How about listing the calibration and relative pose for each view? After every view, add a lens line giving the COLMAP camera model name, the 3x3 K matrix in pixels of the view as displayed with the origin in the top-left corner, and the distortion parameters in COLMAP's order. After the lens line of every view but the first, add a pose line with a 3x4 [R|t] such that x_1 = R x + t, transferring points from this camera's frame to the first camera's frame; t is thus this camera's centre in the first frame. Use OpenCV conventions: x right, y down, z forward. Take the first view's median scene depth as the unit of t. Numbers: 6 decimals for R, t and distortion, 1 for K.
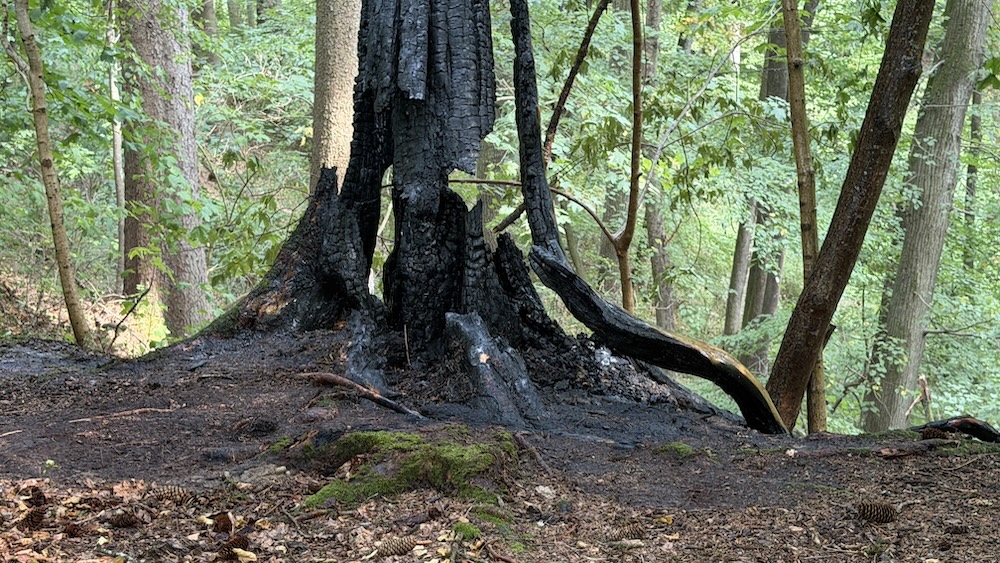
lens RADIAL K [[1839.7, 0, 500.0], [0, 1839.7, 281.5], [0, 0, 1]] dist [0.224818, 0.029725]
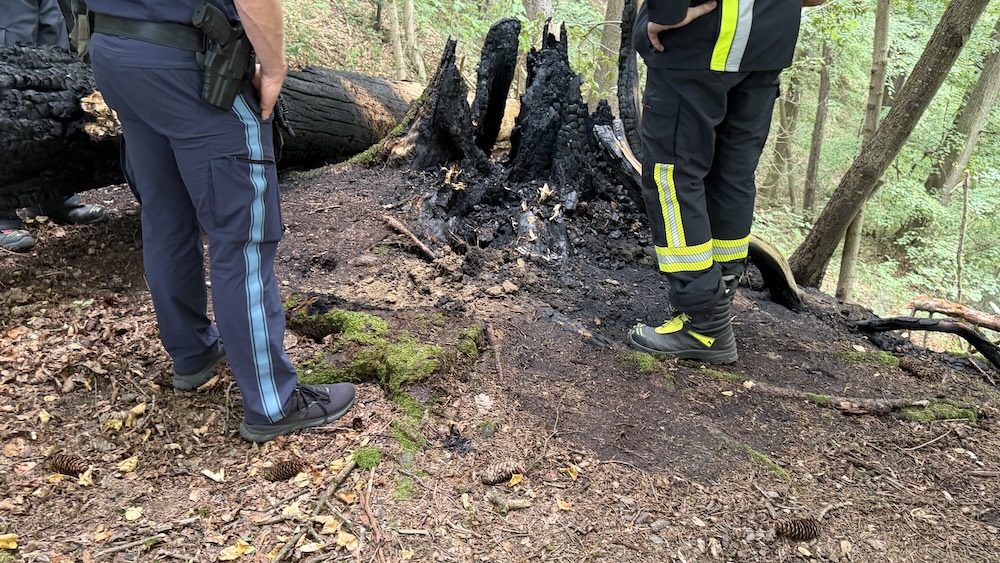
lens RADIAL K [[794.6, 0, 500.0], [0, 794.6, 281.5], [0, 0, 1]] dist [0.124207, -0.201394]
pose [[0.947477, 0.162957, -0.275196, 0.122230], [-0.078618, 0.952727, 0.293482, -0.072309], [0.310012, -0.256432, 0.915497, 0.492493]]
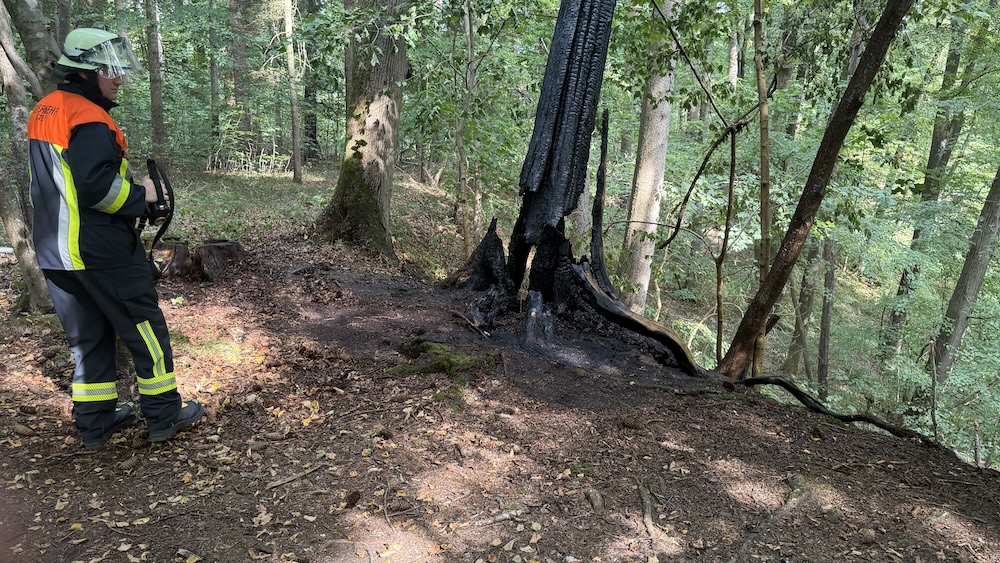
lens RADIAL K [[783.3, 0, 500.0], [0, 783.3, 281.5], [0, 0, 1]] dist [0.070279, -0.000473]
pose [[0.916440, 0.111783, -0.384242, 0.298554], [-0.094199, 0.993472, 0.064350, -0.052291], [0.388927, -0.022777, 0.920987, 0.138696]]
